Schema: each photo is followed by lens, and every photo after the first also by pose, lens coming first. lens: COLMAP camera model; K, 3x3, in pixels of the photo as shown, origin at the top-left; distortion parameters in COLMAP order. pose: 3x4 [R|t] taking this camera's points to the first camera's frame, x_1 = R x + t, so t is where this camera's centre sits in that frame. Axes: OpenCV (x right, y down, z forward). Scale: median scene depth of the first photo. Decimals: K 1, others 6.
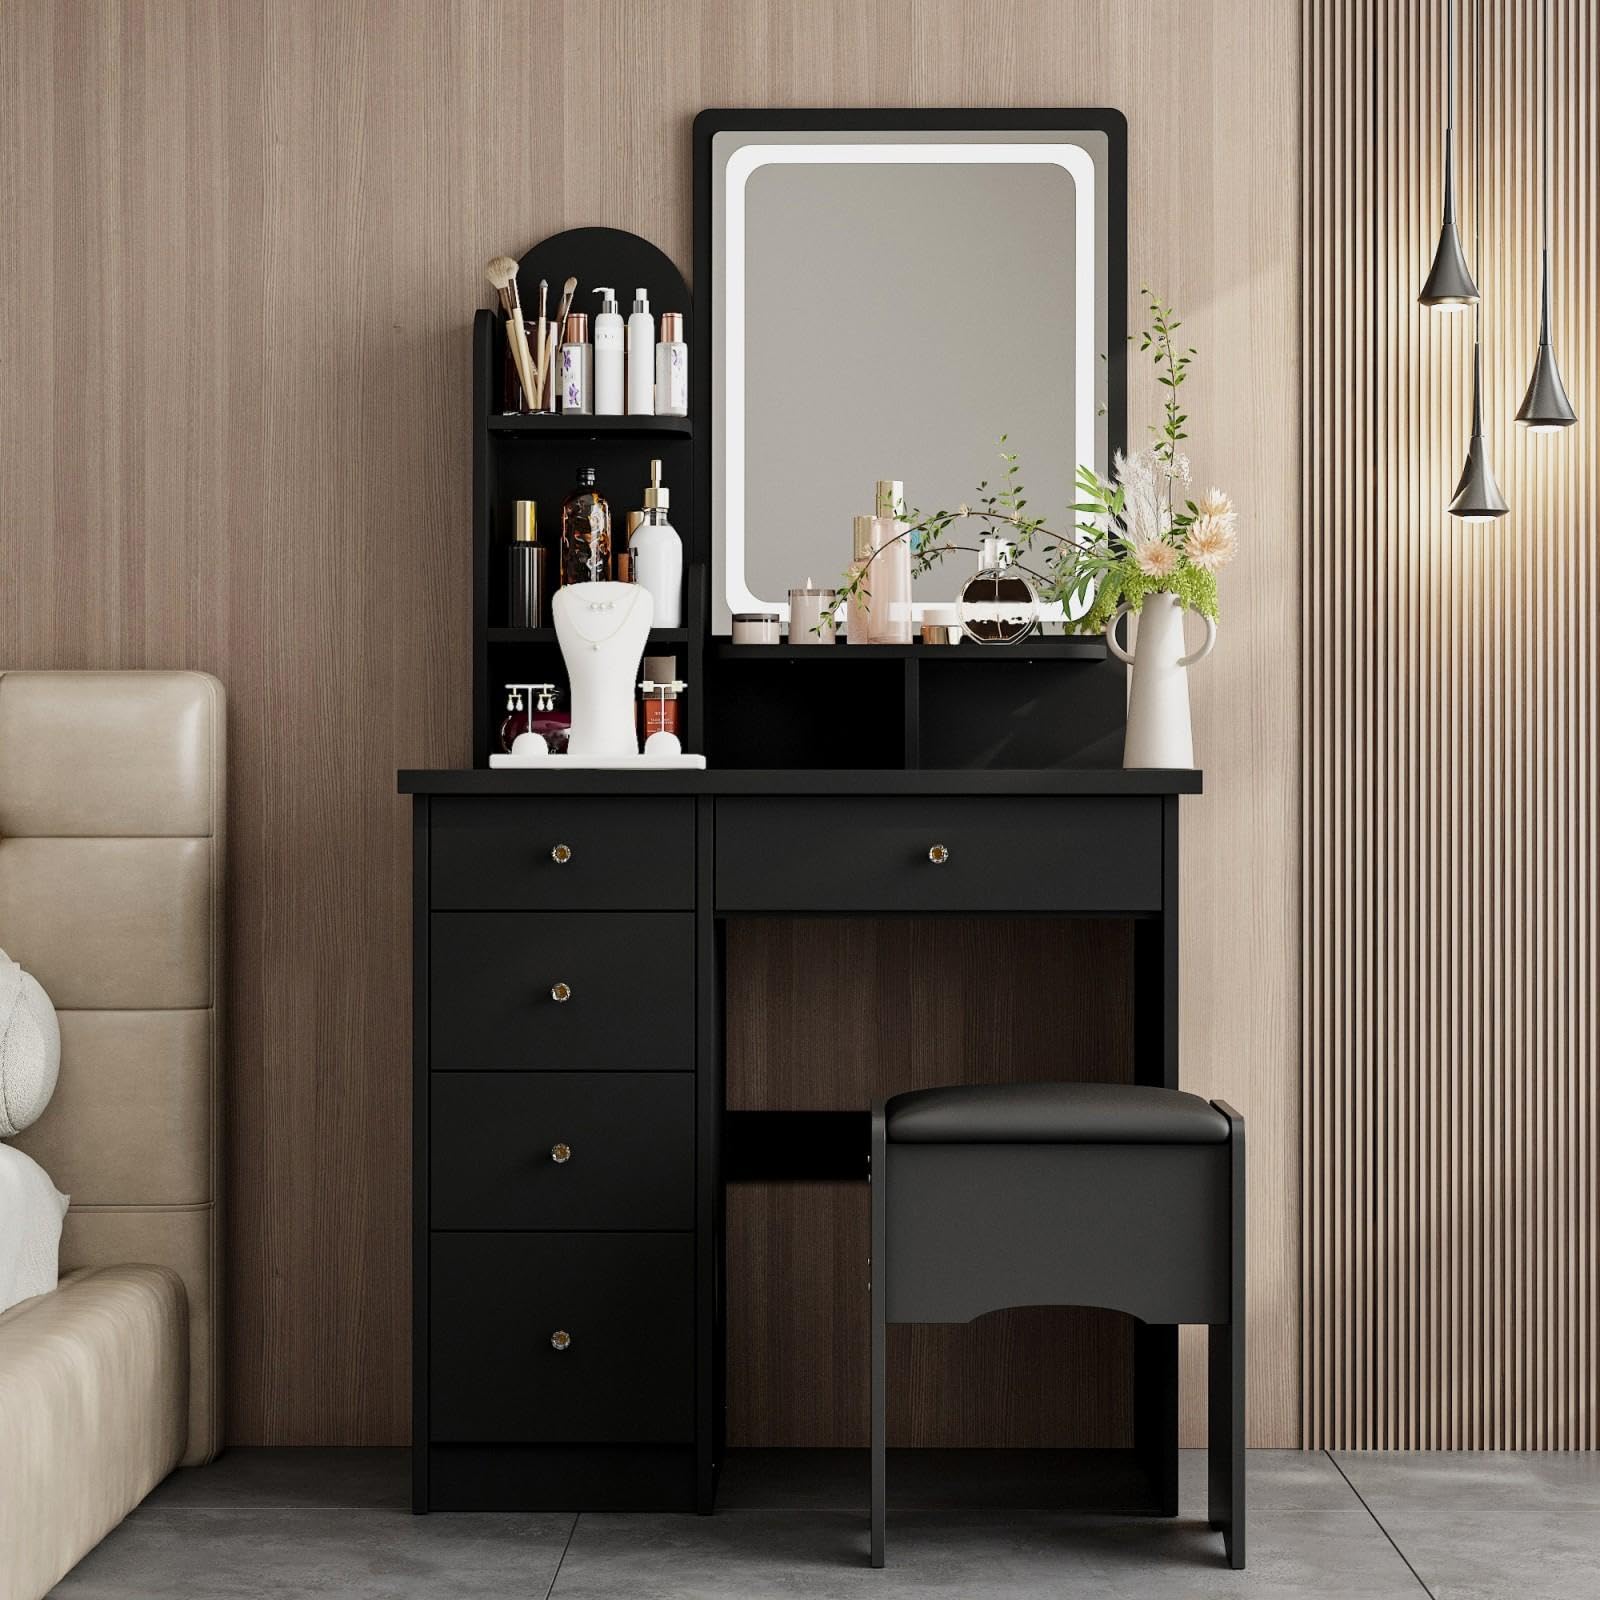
lens RADIAL K [[3842.8, 0, 800.0], [0, 3842.8, 800.0], [0, 0, 1]] dist [0.084682, -0.479294]
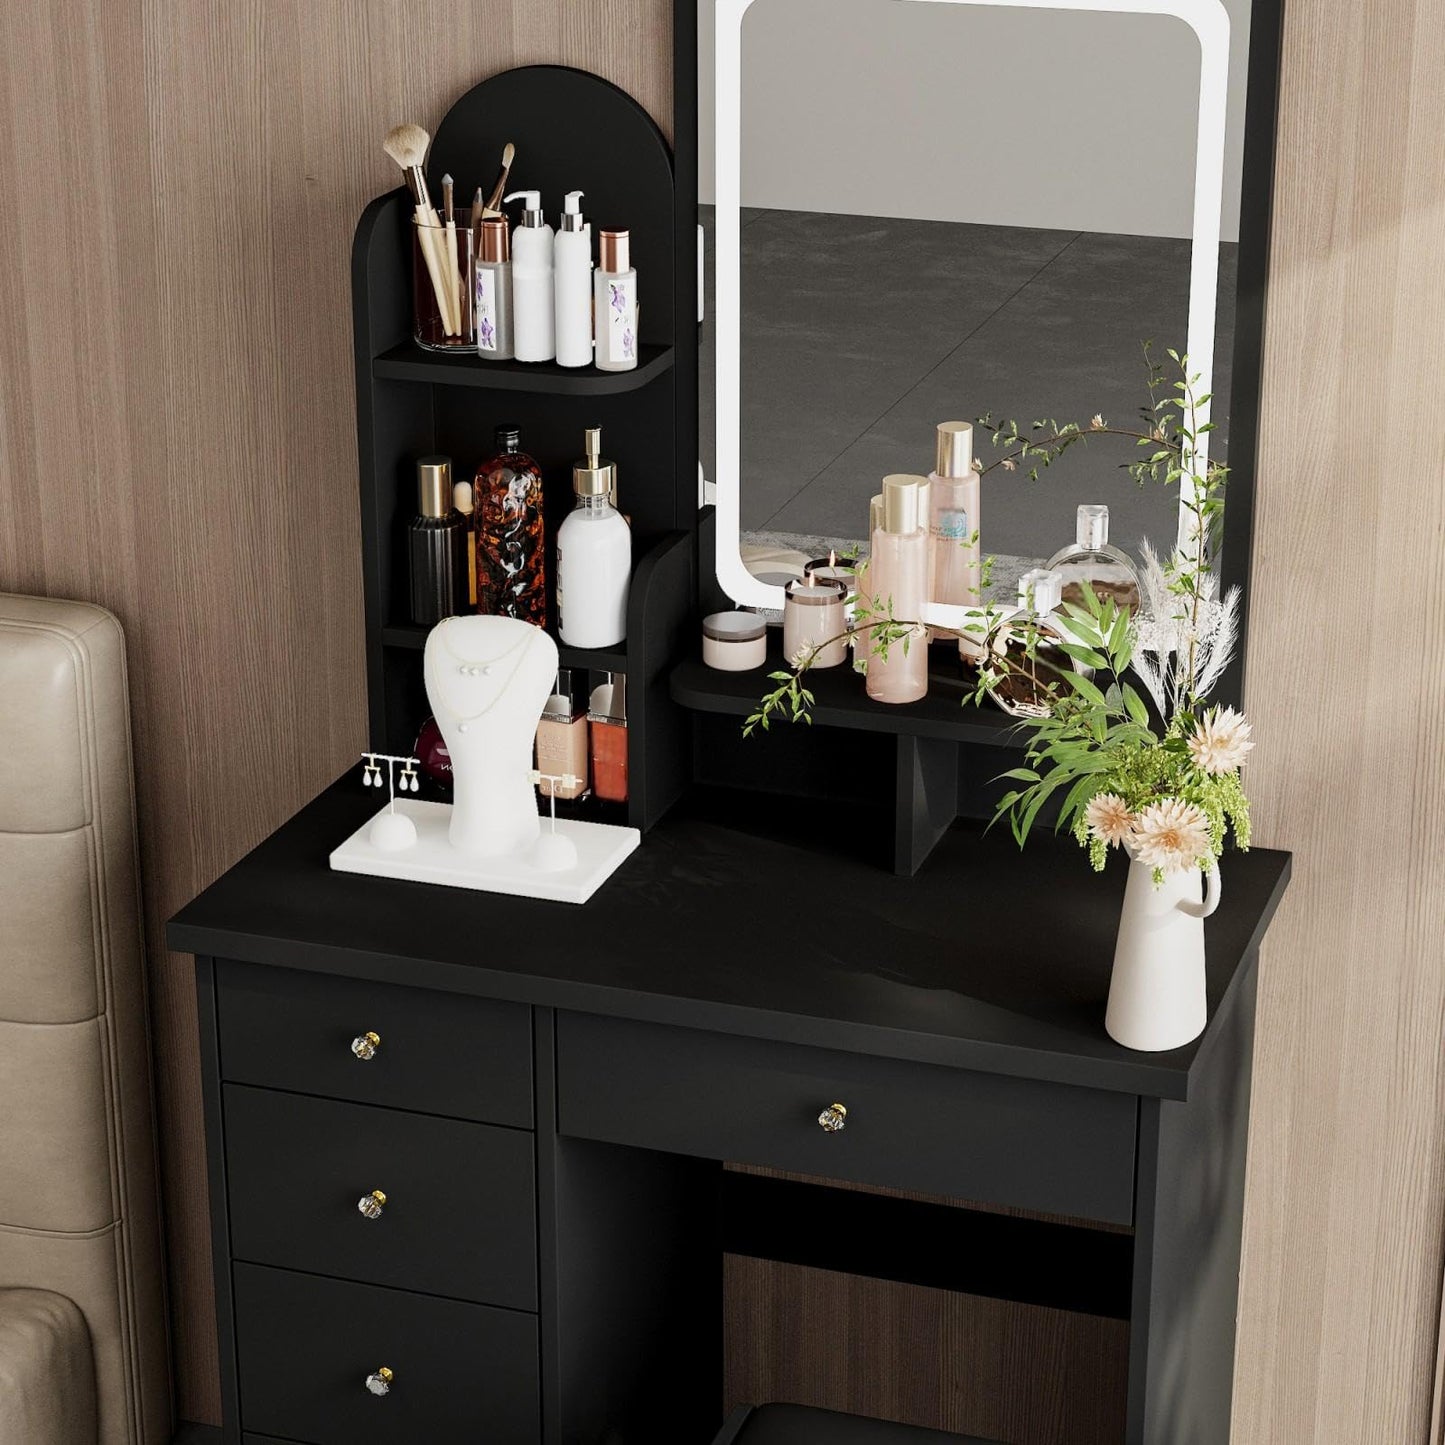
lens RADIAL K [[3470.6, 0, 722.5], [0, 3470.6, 722.5], [0, 0, 1]] dist [0.084682, -0.479294]
pose [[0.949745, 0.110844, -0.292741, 0.183830], [0.002228, 0.932788, 0.360419, -0.269642], [0.313016, -0.342959, 0.885664, 0.385291]]
